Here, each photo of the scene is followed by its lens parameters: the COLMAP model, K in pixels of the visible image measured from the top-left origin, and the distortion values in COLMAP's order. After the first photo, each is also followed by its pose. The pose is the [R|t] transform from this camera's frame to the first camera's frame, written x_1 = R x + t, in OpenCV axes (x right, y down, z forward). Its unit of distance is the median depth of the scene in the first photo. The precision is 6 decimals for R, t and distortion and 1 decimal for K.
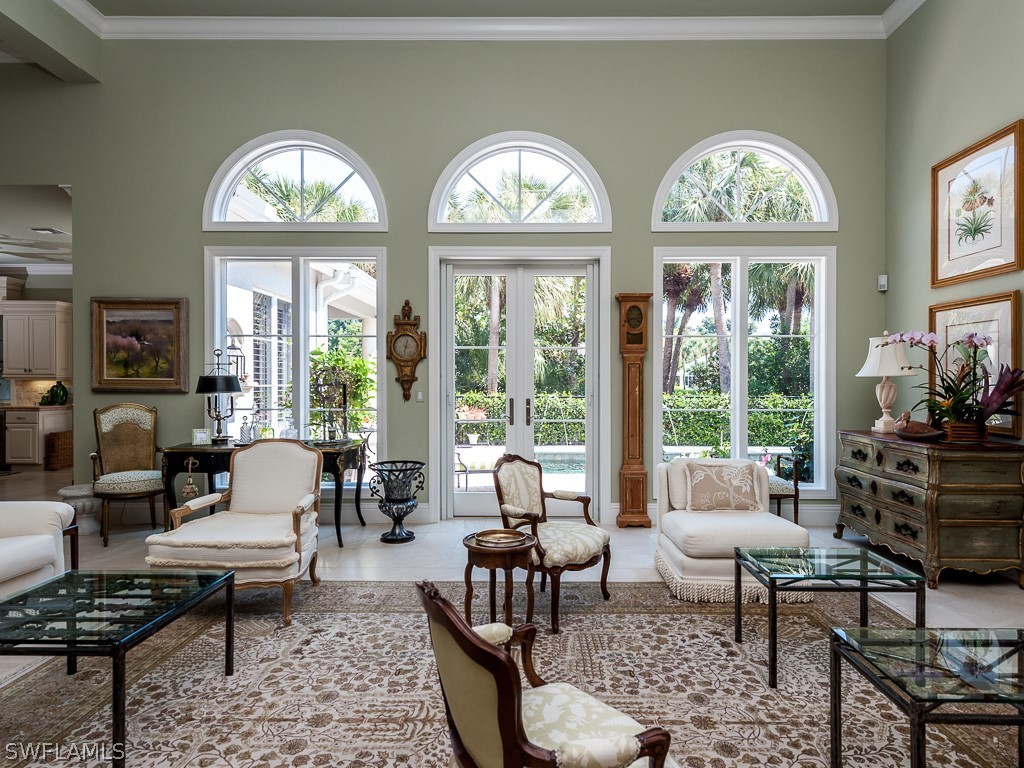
lens RADIAL K [[601.6, 0, 512.0], [0, 601.6, 384.0], [0, 0, 1]] dist [0.015502, -0.001313]
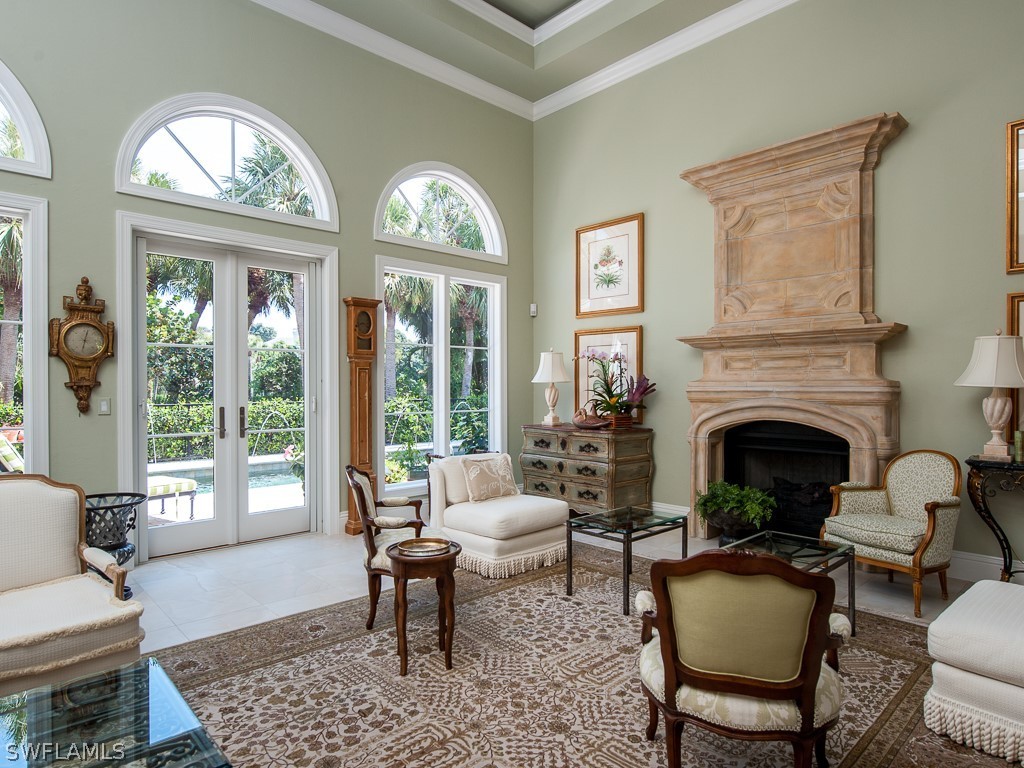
lens RADIAL K [[614.1, 0, 512.0], [0, 614.1, 384.0], [0, 0, 1]] dist [0.000102, -0.000146]
pose [[0.714744, 0.000073, 0.699386, -0.387213], [0.005710, 0.999966, -0.005940, -0.001444], [-0.699363, 0.008239, 0.714719, 0.113454]]
